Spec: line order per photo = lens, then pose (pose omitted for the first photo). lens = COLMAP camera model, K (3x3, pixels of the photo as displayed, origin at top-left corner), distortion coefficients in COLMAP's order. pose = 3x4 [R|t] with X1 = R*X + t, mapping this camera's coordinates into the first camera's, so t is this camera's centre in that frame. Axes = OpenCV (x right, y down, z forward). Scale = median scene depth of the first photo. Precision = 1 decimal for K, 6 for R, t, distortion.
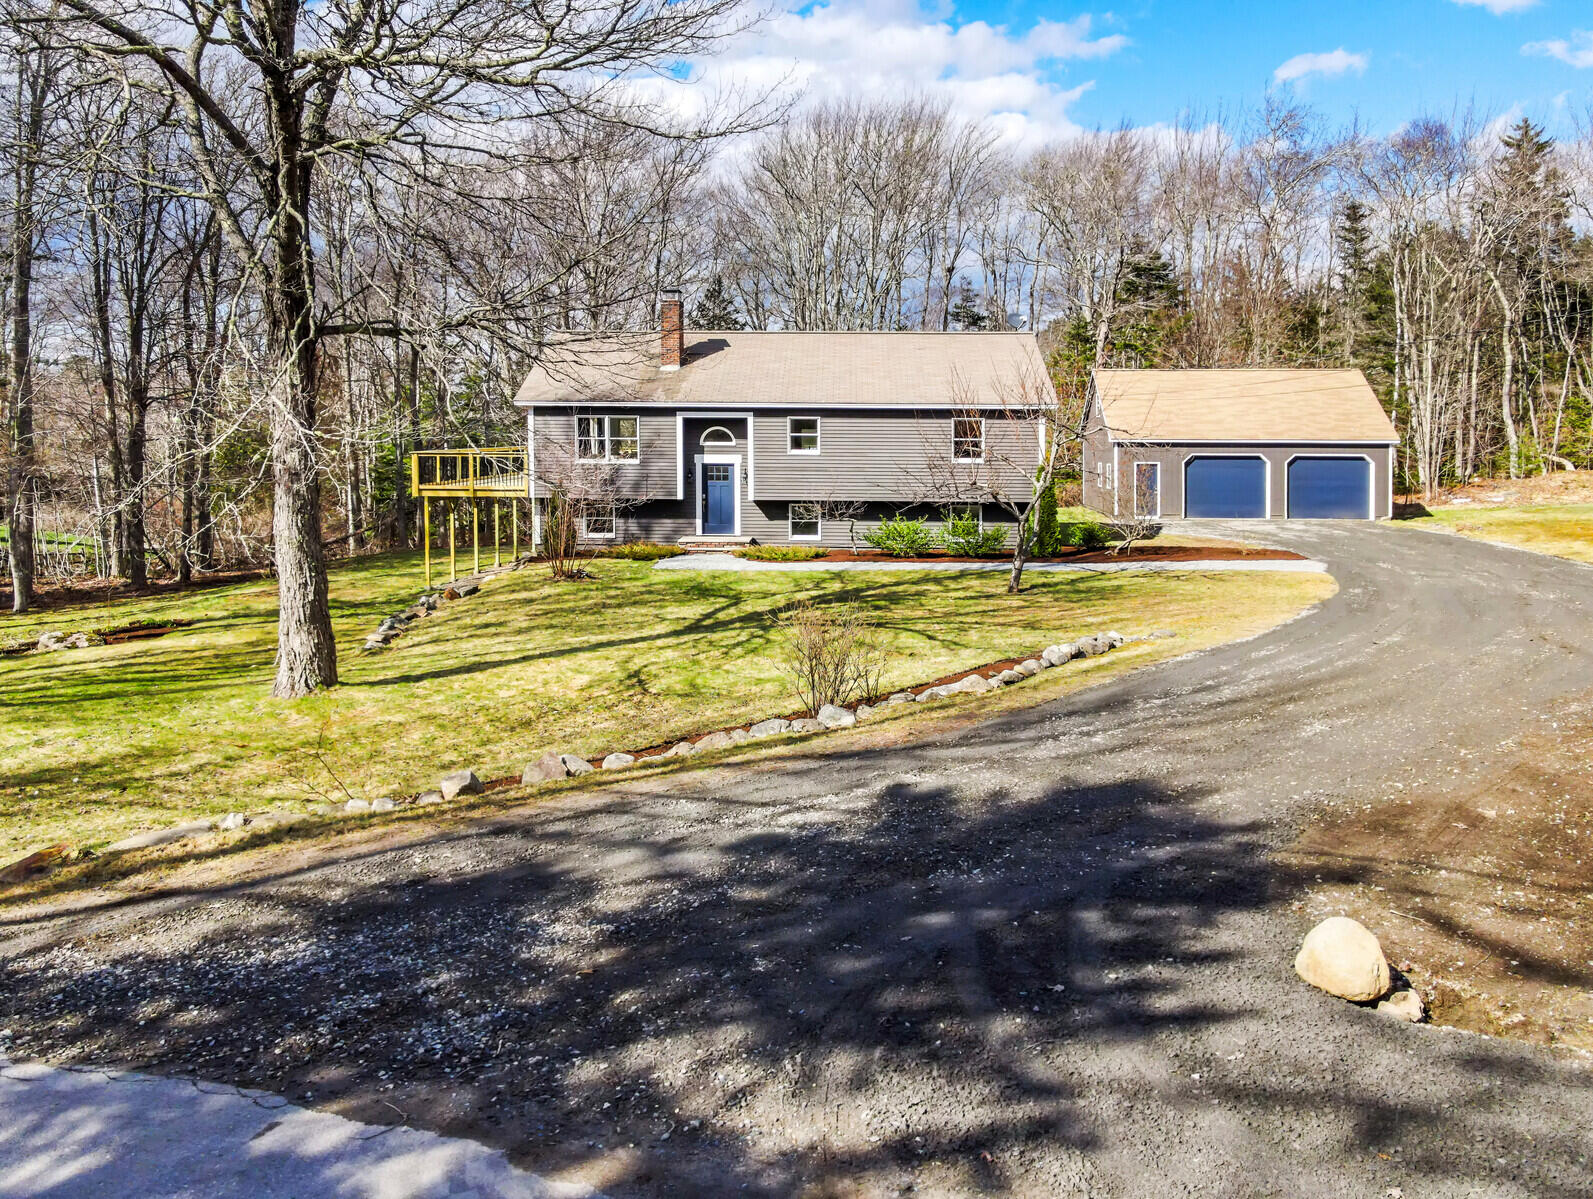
lens RADIAL K [[1178.2, 0, 793.0], [0, 1178.2, 497.0], [0, 0, 1]] dist [0.001302, 0.000933]
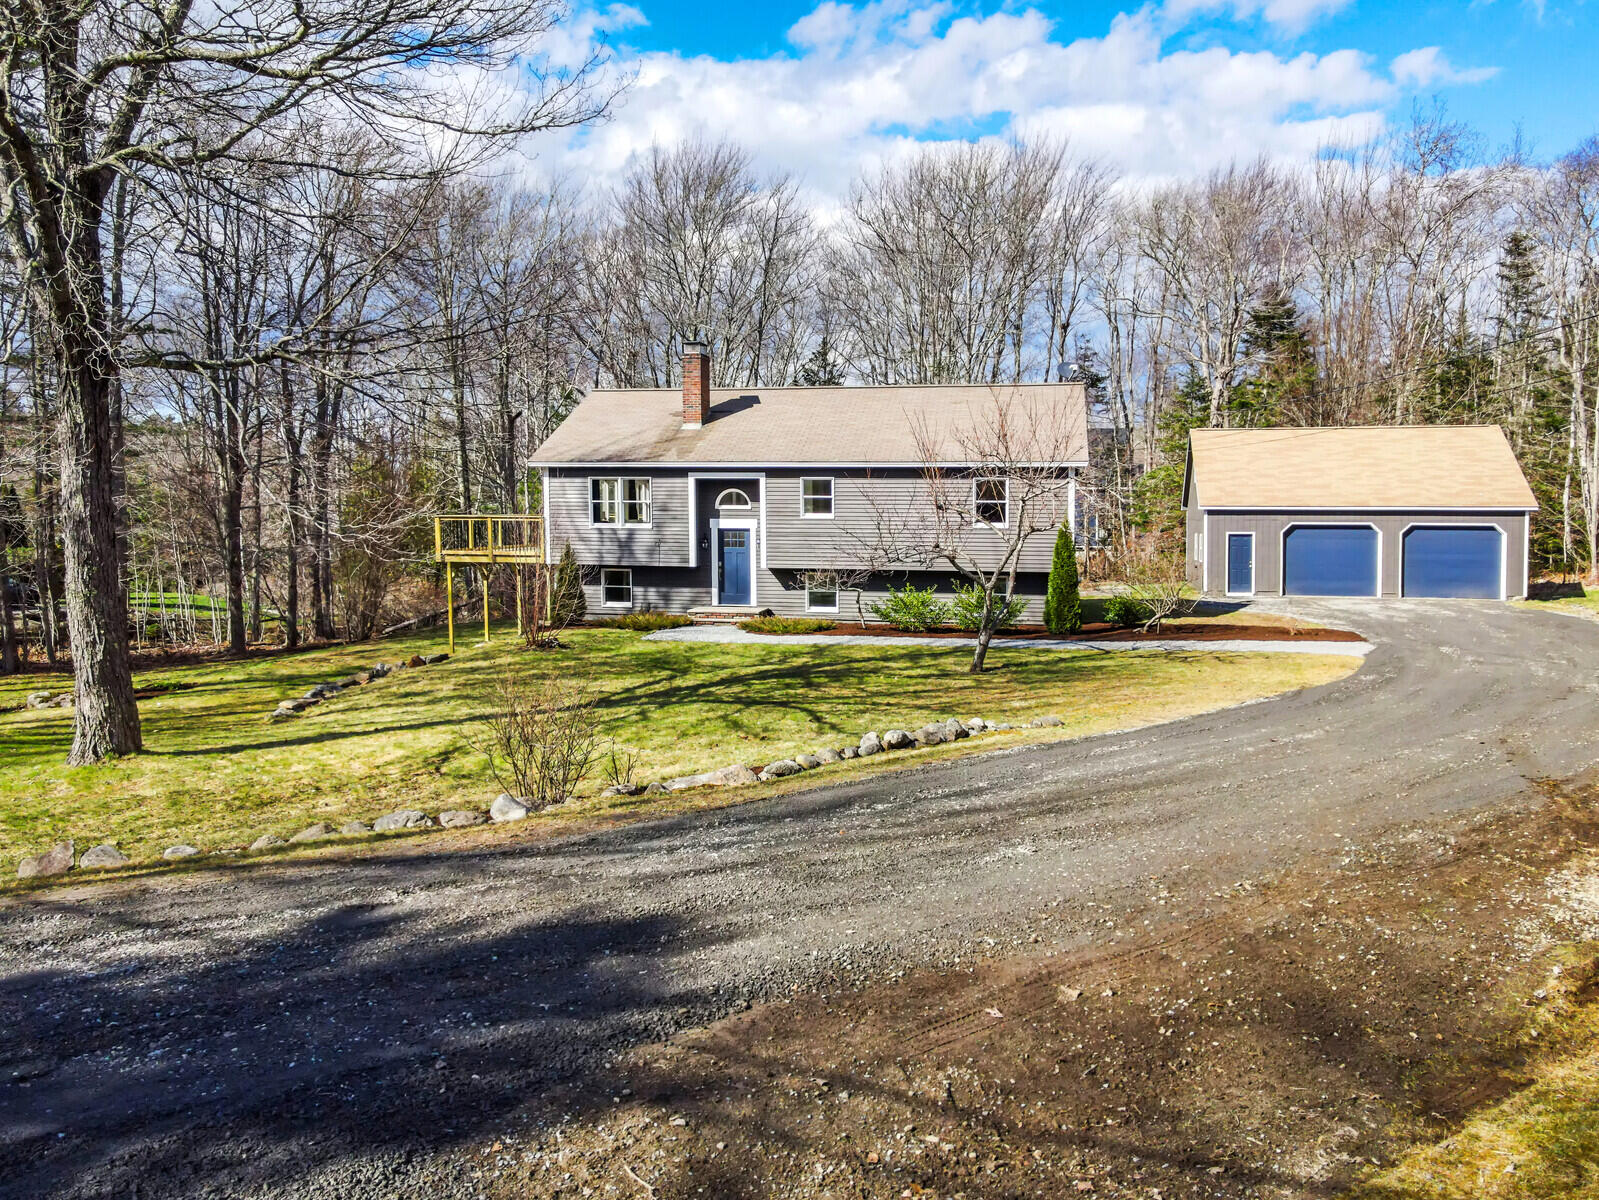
lens RADIAL K [[1199.0, 0, 799.5], [0, 1199.0, 600.0], [0, 0, 1]] dist [0.010105, 0.002826]
pose [[0.990341, 0.013646, -0.137982, 0.119142], [-0.010756, 0.999707, 0.021666, 0.006879], [0.138237, -0.019972, 0.990198, 0.070006]]
